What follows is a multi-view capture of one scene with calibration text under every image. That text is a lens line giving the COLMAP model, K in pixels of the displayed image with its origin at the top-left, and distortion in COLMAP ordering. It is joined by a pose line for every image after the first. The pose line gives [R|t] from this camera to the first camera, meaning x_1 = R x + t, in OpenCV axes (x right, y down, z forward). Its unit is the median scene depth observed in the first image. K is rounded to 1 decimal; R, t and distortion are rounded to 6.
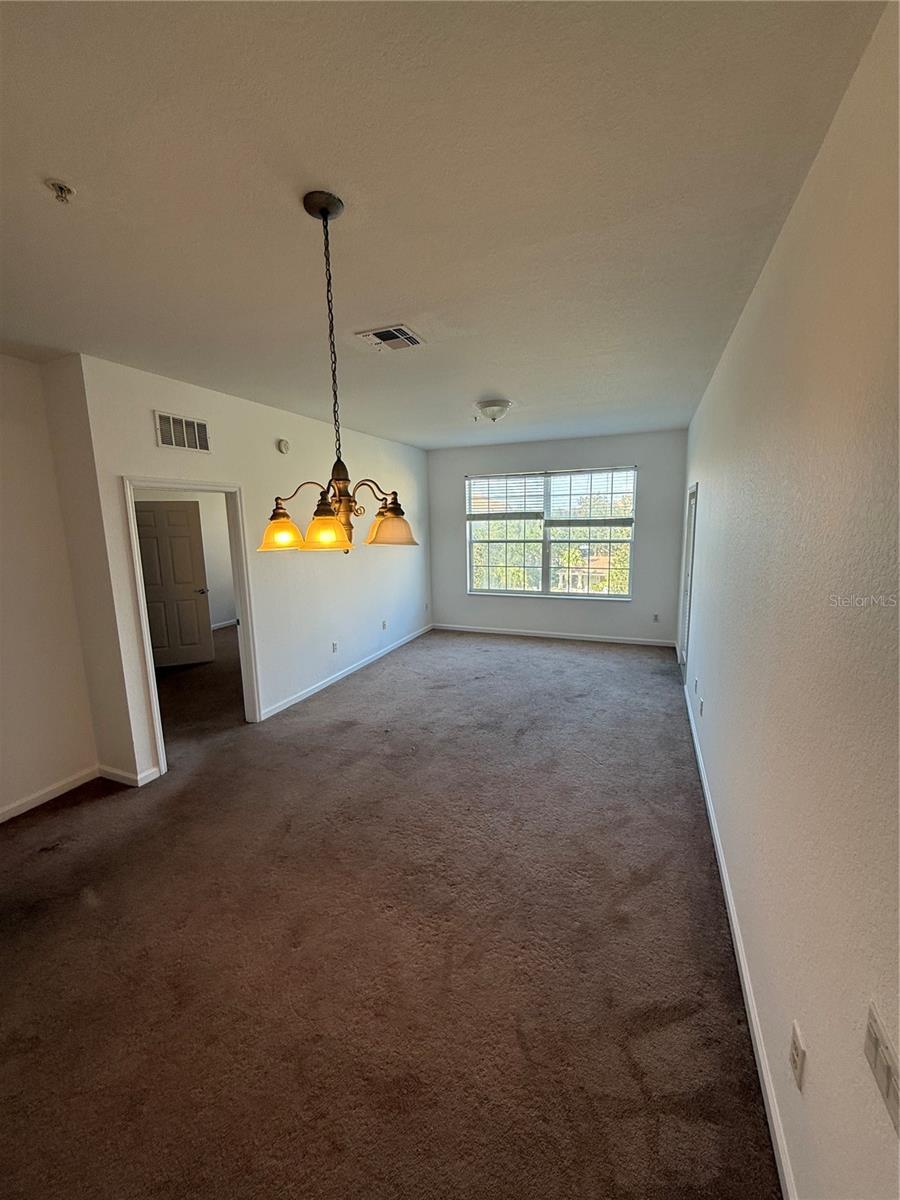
lens RADIAL K [[479.1, 0, 450.4], [0, 479.1, 596.4], [0, 0, 1]] dist [-0.000319, 0.000126]
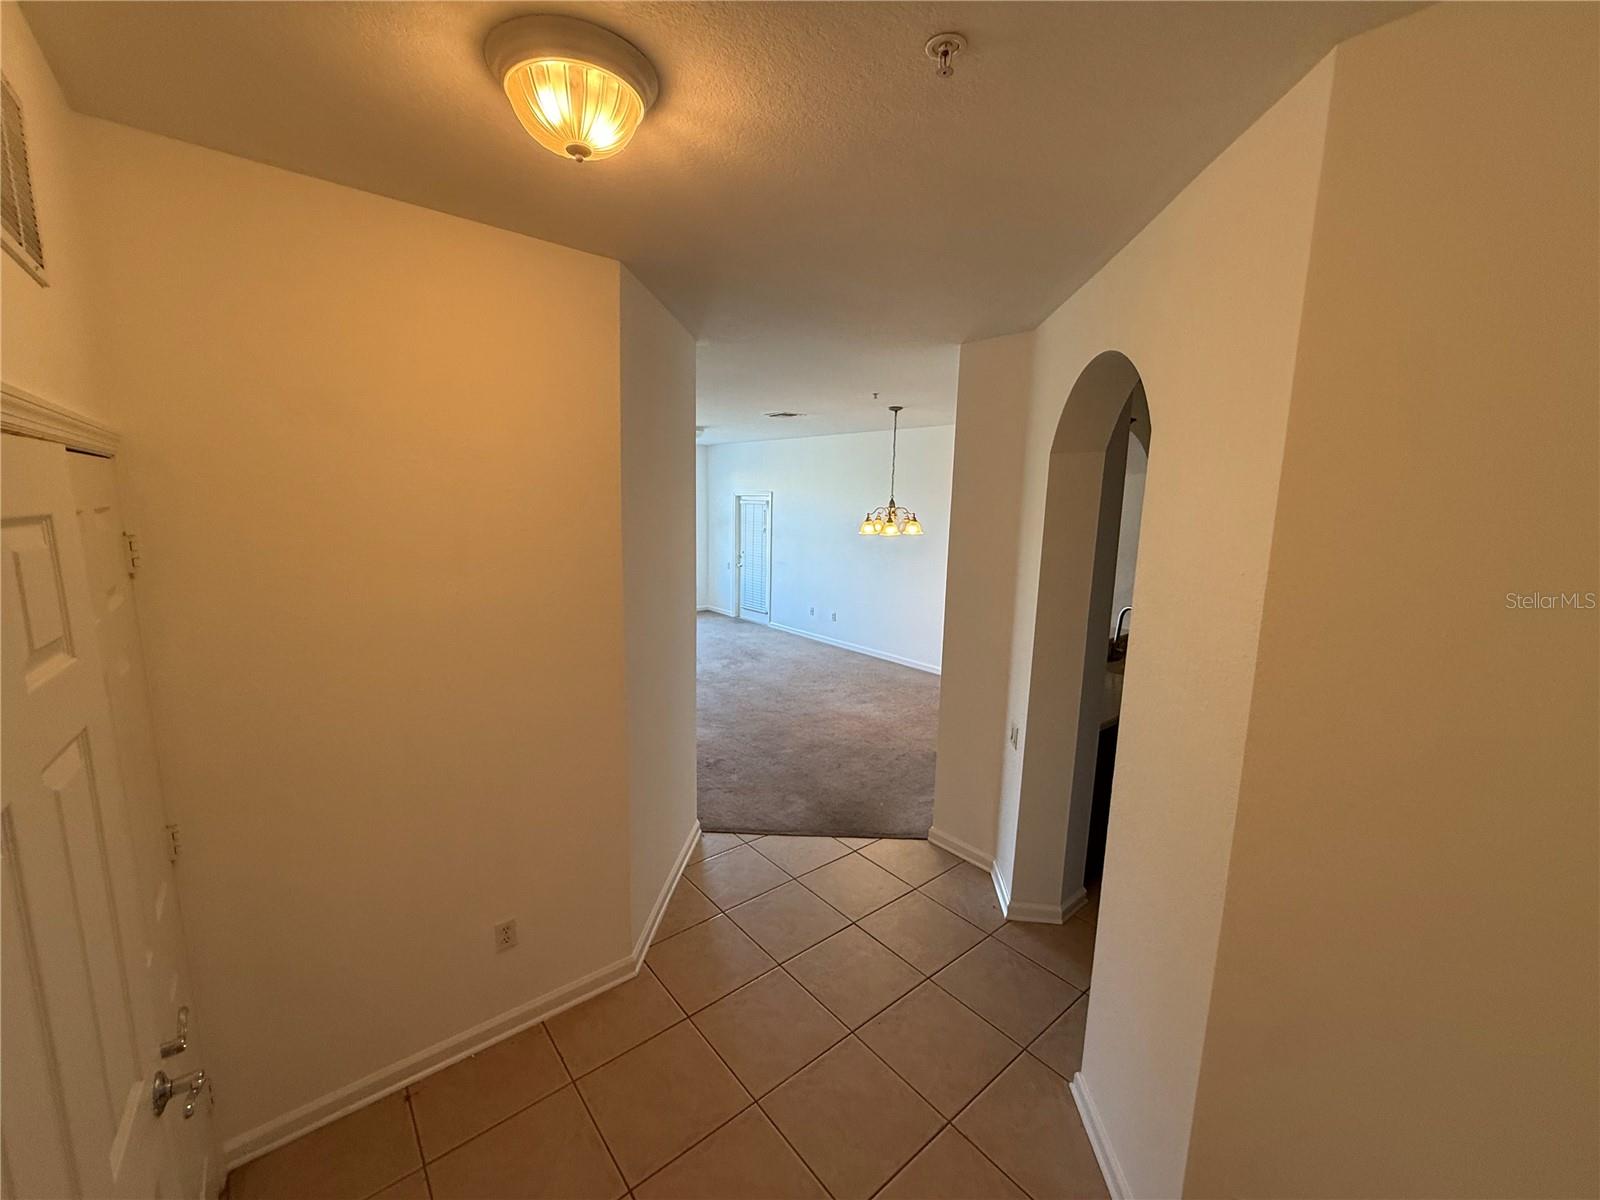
lens RADIAL K [[638.8, 0, 800.0], [0, 638.8, 600.0], [0, 0, 1]] dist [-0.000319, 0.000126]
pose [[0.467125, -0.111799, 0.877095, -0.921677], [0.111757, 0.991484, 0.066860, -0.008255], [-0.877100, 0.066790, 0.475641, -0.042845]]
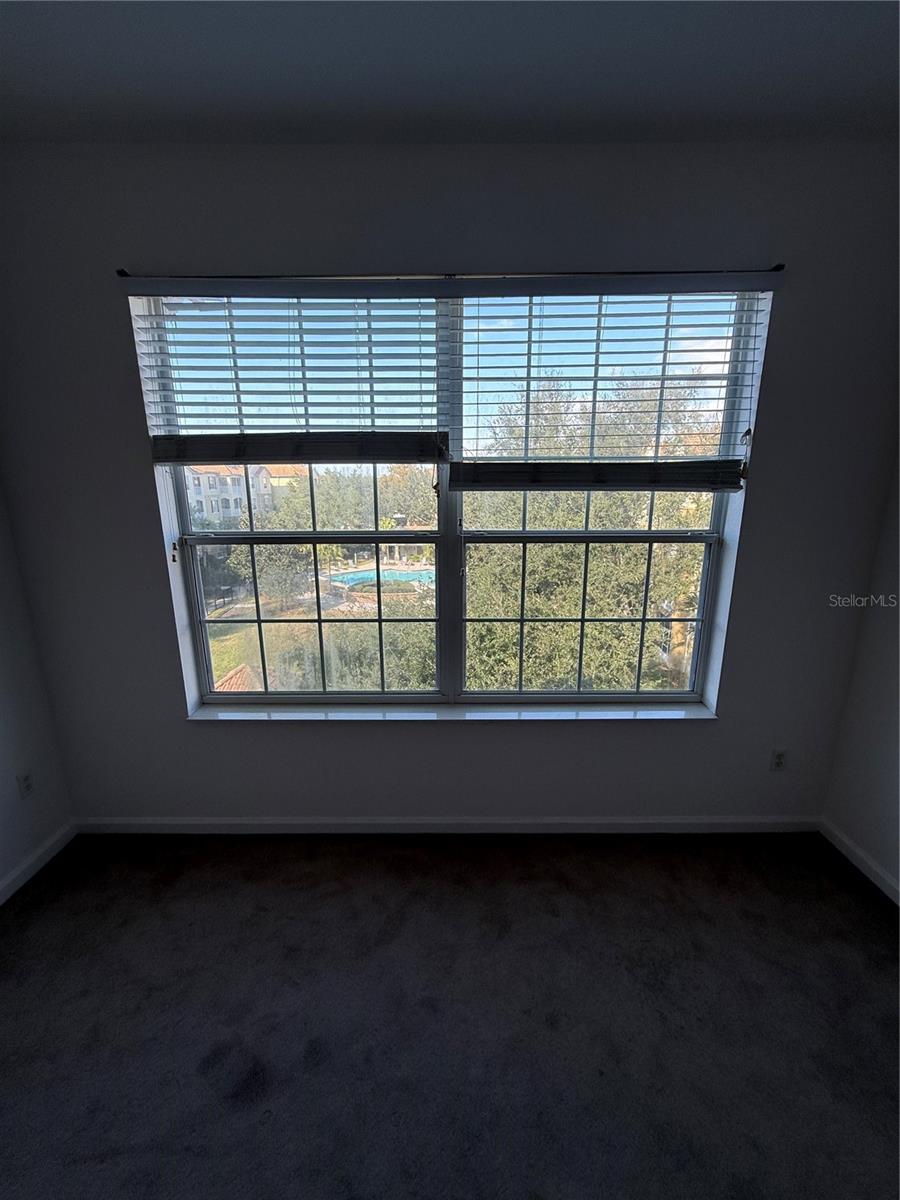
lens RADIAL K [[479.1, 0, 450.4], [0, 479.1, 596.4], [0, 0, 1]] dist [-0.000319, 0.000126]
pose [[0.925681, -0.071789, 0.371432, 0.092471], [0.047183, 0.996072, 0.074930, -0.108217], [-0.375352, -0.051836, 0.925432, 0.775508]]
